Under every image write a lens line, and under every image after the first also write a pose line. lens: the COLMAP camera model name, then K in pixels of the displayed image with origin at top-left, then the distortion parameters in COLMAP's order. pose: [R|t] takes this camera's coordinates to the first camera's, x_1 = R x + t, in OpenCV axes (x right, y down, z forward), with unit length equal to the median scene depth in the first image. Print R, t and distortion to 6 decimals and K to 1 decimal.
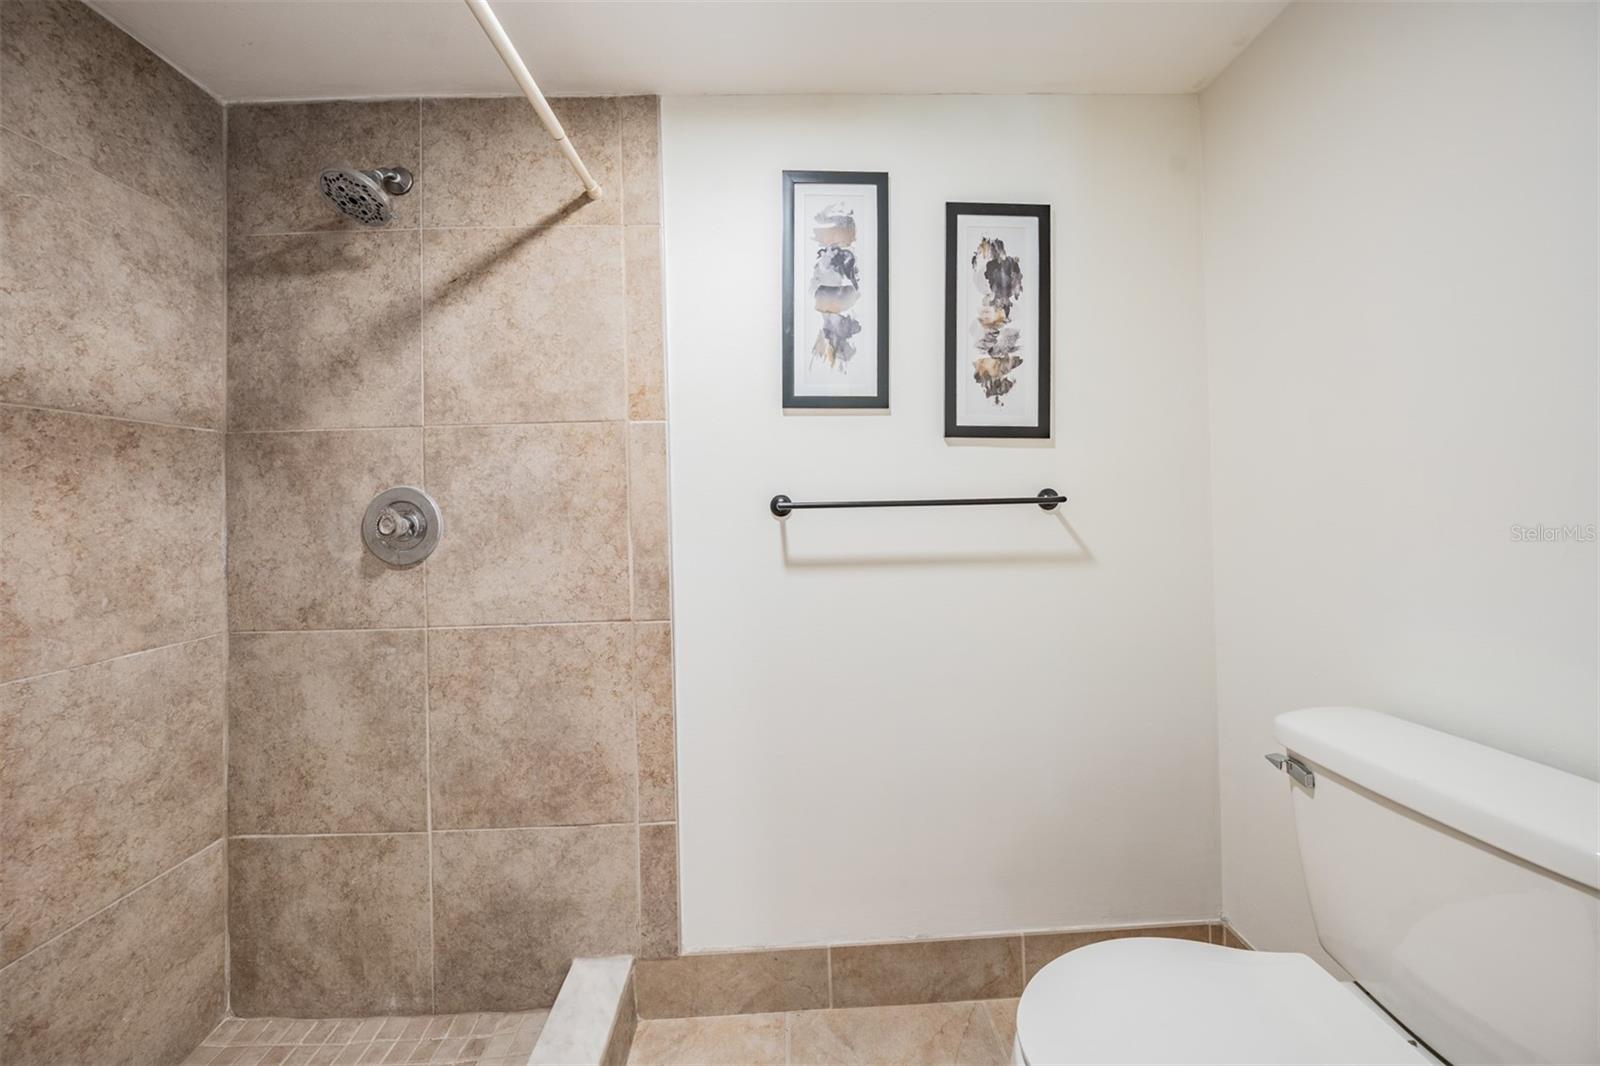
lens RADIAL K [[554.0, 0, 809.7], [0, 554.0, 496.6], [0, 0, 1]] dist [0.002684, 0.000228]
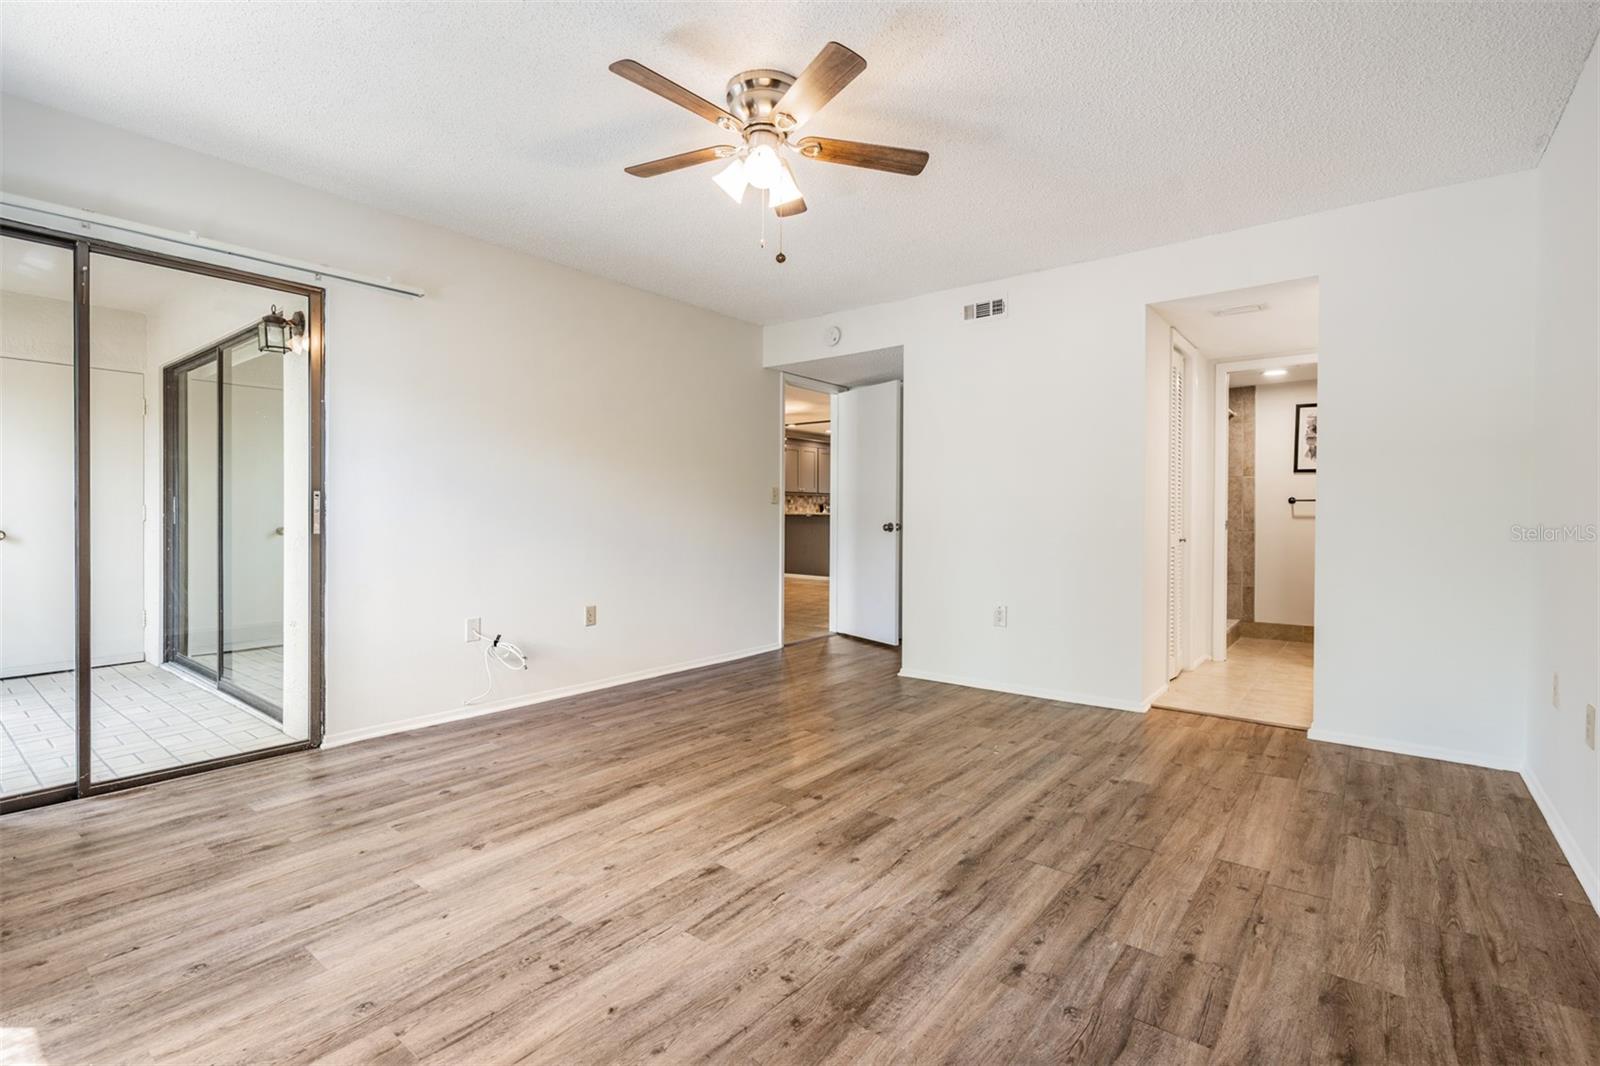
lens RADIAL K [[717.9, 0, 804.9], [0, 717.9, 529.2], [0, 0, 1]] dist [0.001211, -0.000799]
pose [[0.760836, 0.033654, -0.648071, 0.566594], [-0.018647, 0.999376, 0.030006, 0.121943], [0.648677, -0.010746, 0.760988, -4.551105]]
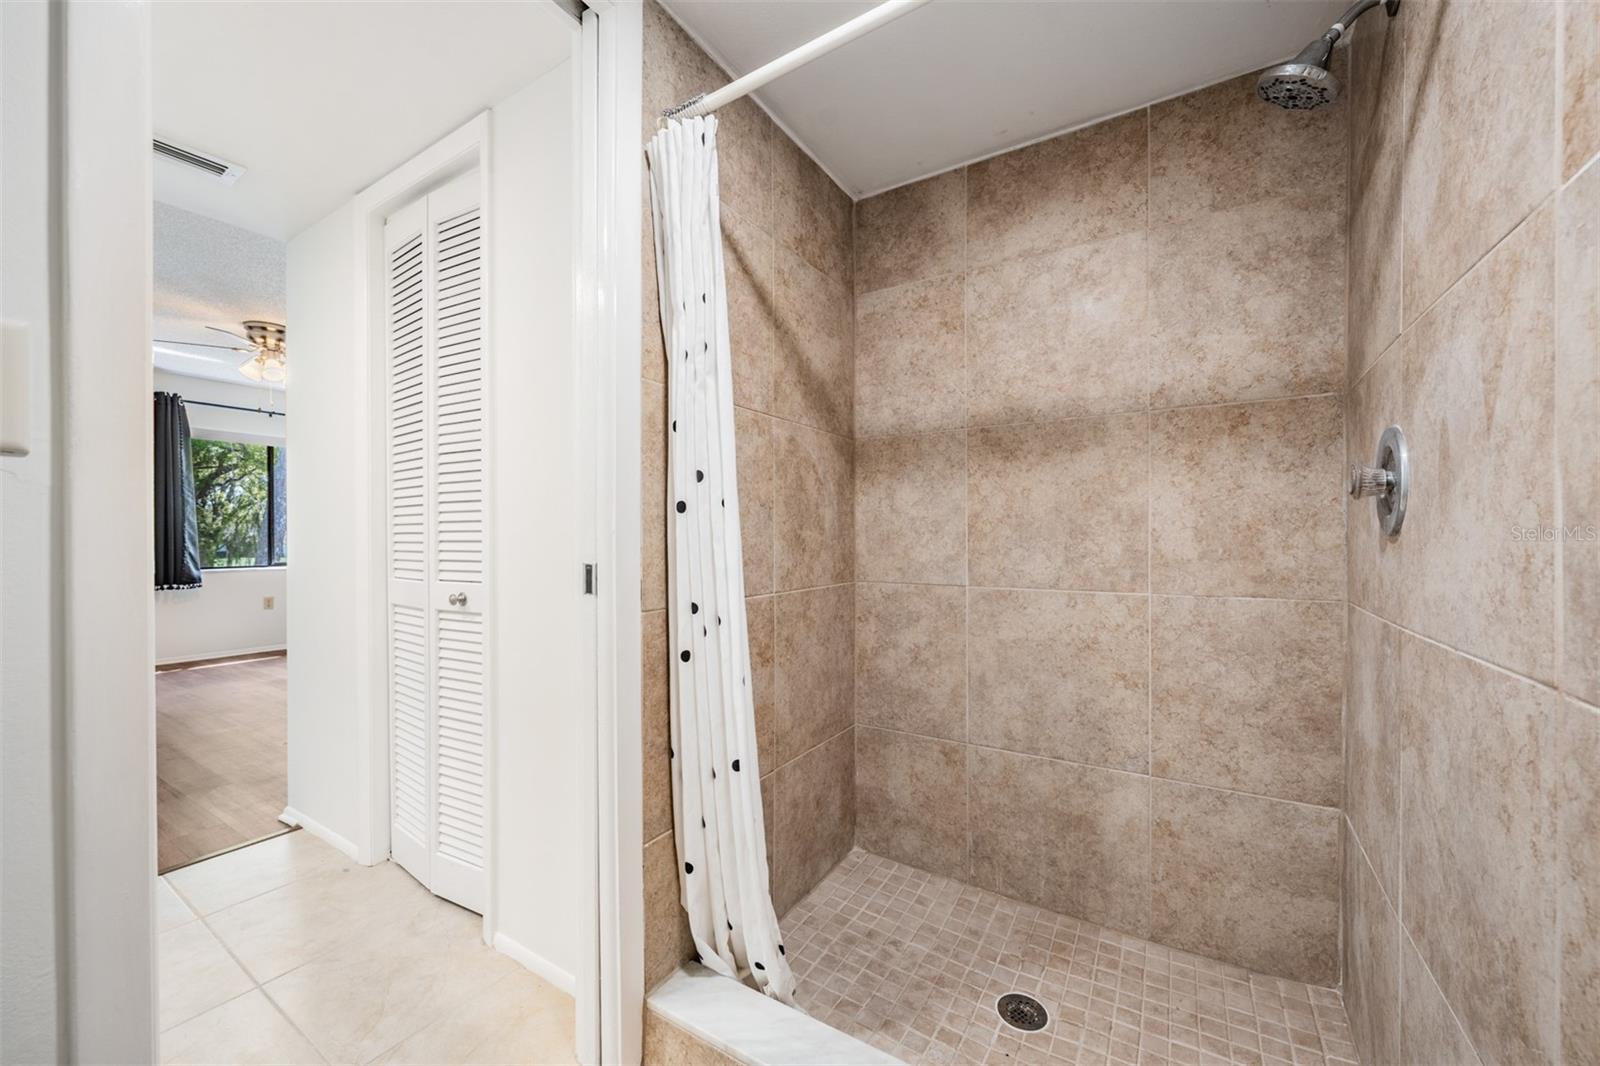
lens RADIAL K [[629.1, 0, 803.7], [0, 629.1, 540.4], [0, 0, 1]] dist [0.001958, -0.000245]
pose [[-0.560912, 0.026179, -0.827462, 0.358672], [0.027896, 0.999530, 0.012713, 0.094923], [0.827406, -0.015952, -0.561378, 0.807042]]
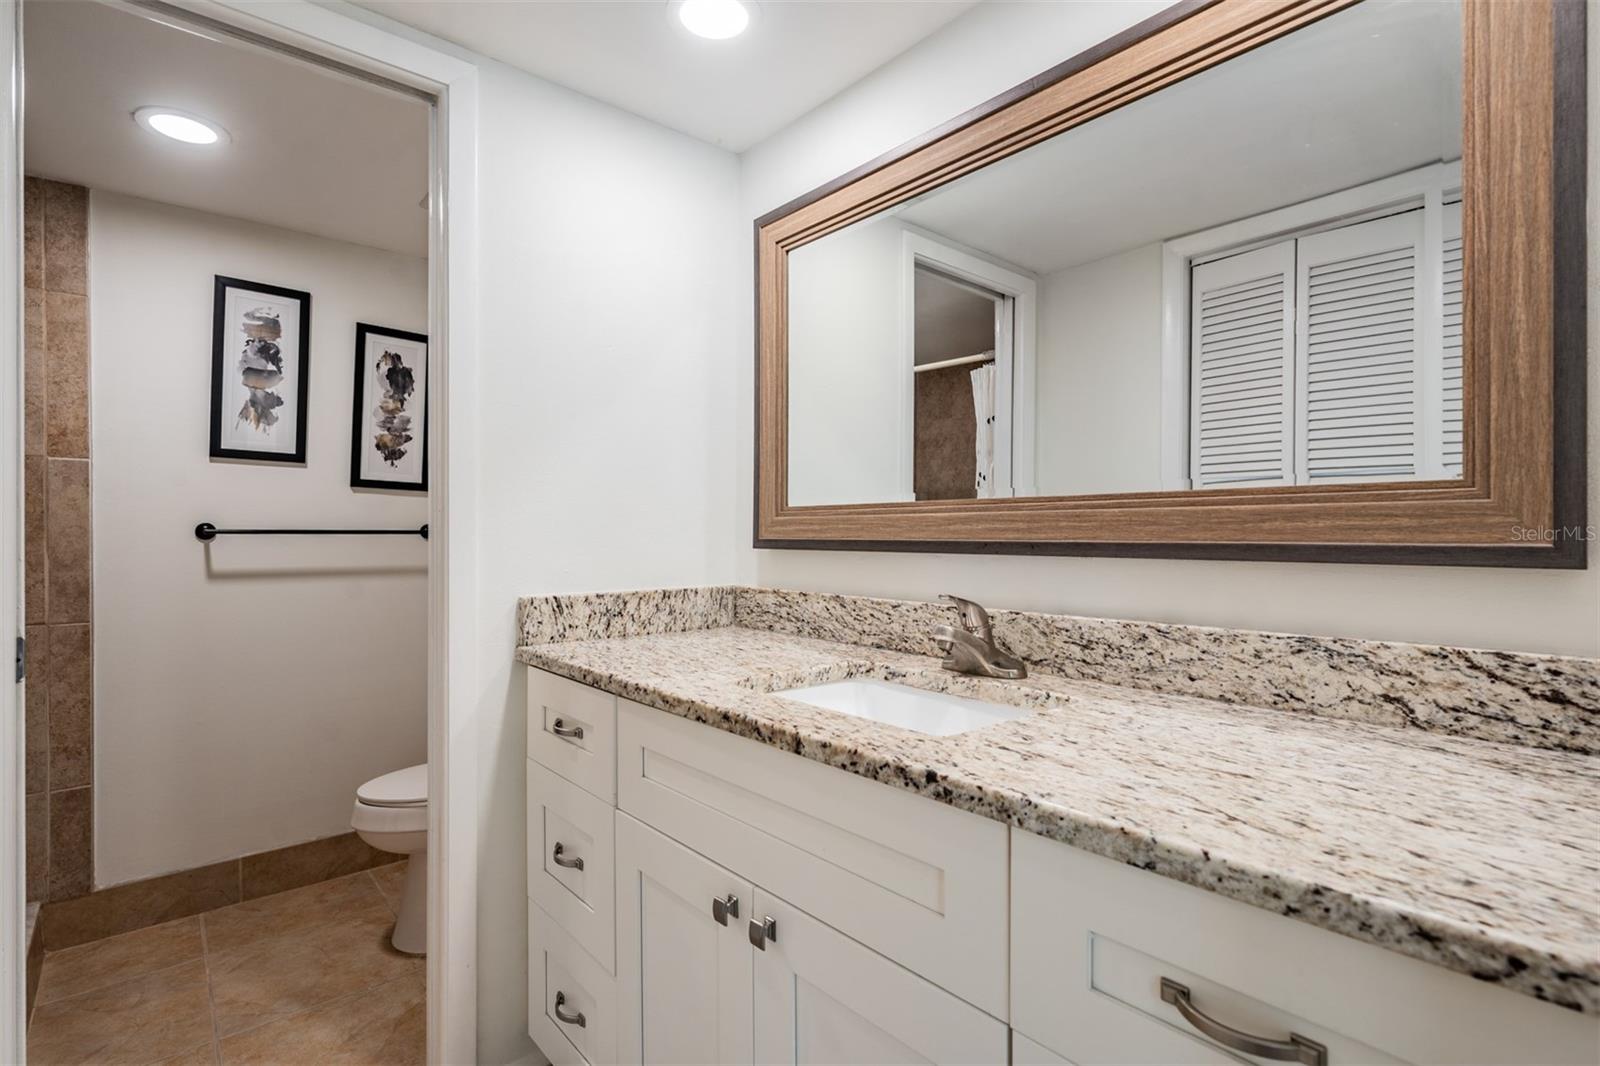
lens RADIAL K [[775.2, 0, 800.1], [0, 775.2, 532.3], [0, 0, 1]] dist [-0.001869, 0.000017]
pose [[0.784692, 0.025078, 0.619379, -0.083751], [-0.028456, 0.999585, -0.004421, -0.013335], [-0.619233, -0.014156, 0.785080, -1.319249]]
